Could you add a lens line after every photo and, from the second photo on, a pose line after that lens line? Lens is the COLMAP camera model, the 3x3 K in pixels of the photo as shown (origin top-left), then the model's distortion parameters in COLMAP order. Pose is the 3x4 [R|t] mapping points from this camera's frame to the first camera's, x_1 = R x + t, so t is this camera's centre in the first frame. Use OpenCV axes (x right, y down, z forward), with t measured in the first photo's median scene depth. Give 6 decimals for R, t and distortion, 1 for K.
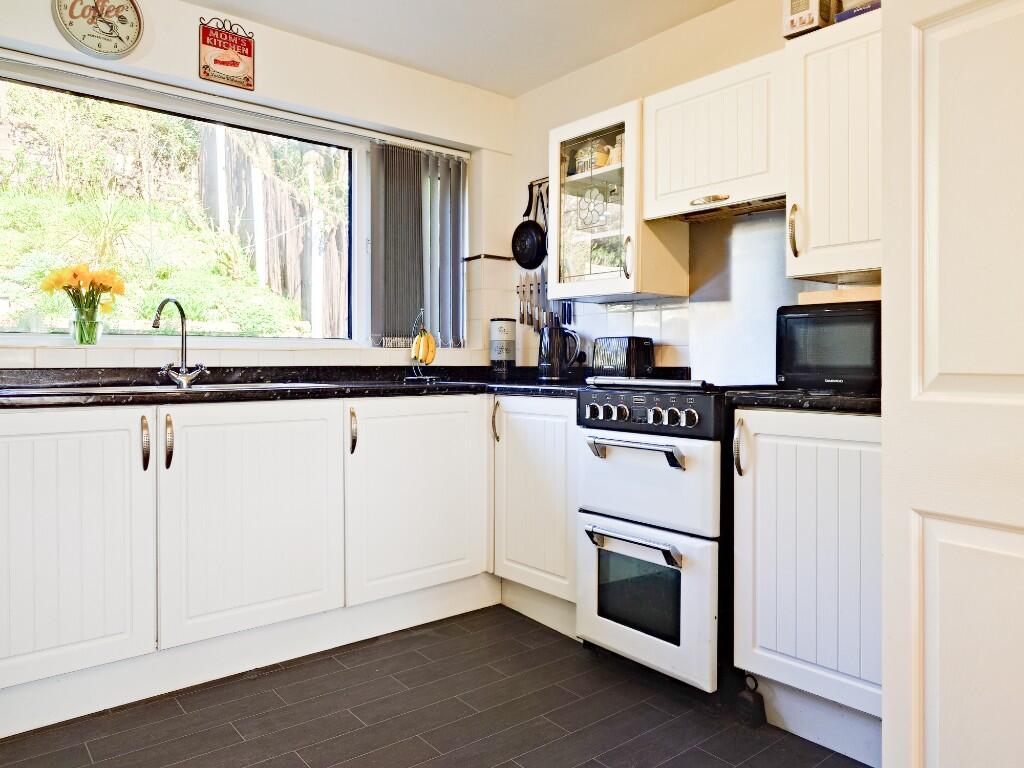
lens RADIAL K [[717.6, 0, 515.0], [0, 717.6, 377.7], [0, 0, 1]] dist [-0.005861, 0.003516]
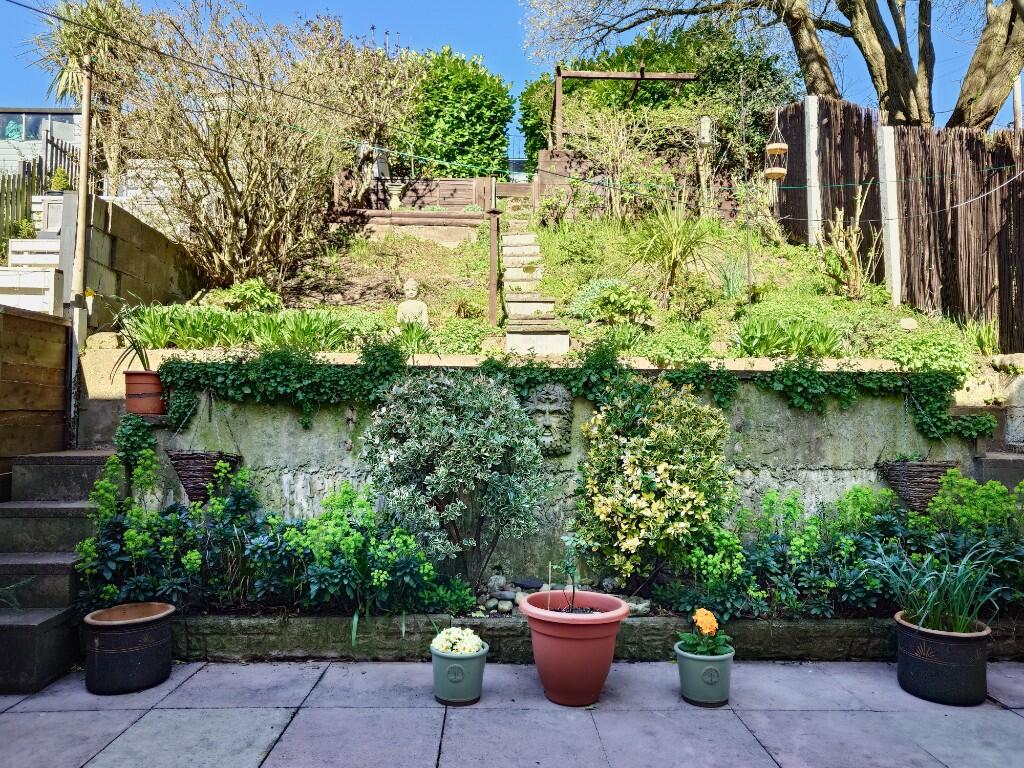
lens RADIAL K [[717.6, 0, 514.3], [0, 717.6, 376.8], [0, 0, 1]] dist [-0.005861, 0.003516]
pose [[0.785215, -0.029996, -0.618497, -0.892214], [-0.025294, 0.996439, -0.080438, -0.027232], [0.618707, 0.078805, 0.781660, 1.191293]]
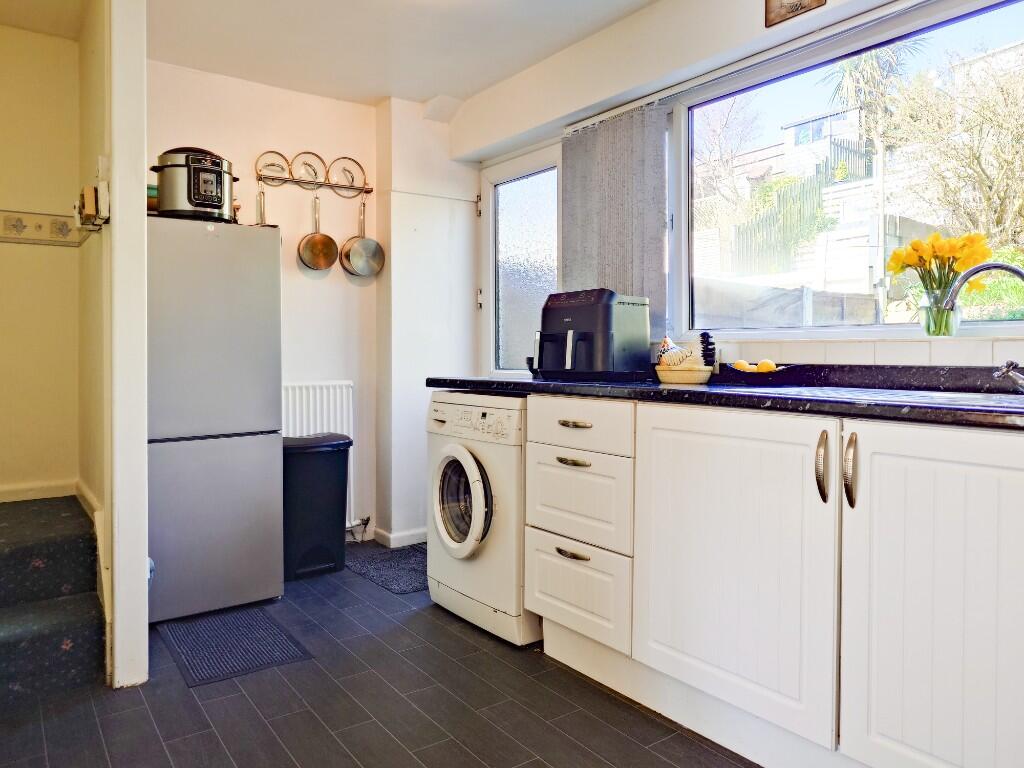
lens RADIAL K [[717.6, 0, 513.9], [0, 717.6, 375.6], [0, 0, 1]] dist [-0.005861, 0.003516]
pose [[-0.066597, 0.031040, -0.997297, 0.207323], [-0.020767, 0.999256, 0.032487, -0.018035], [0.997564, 0.022875, -0.065903, 0.591051]]
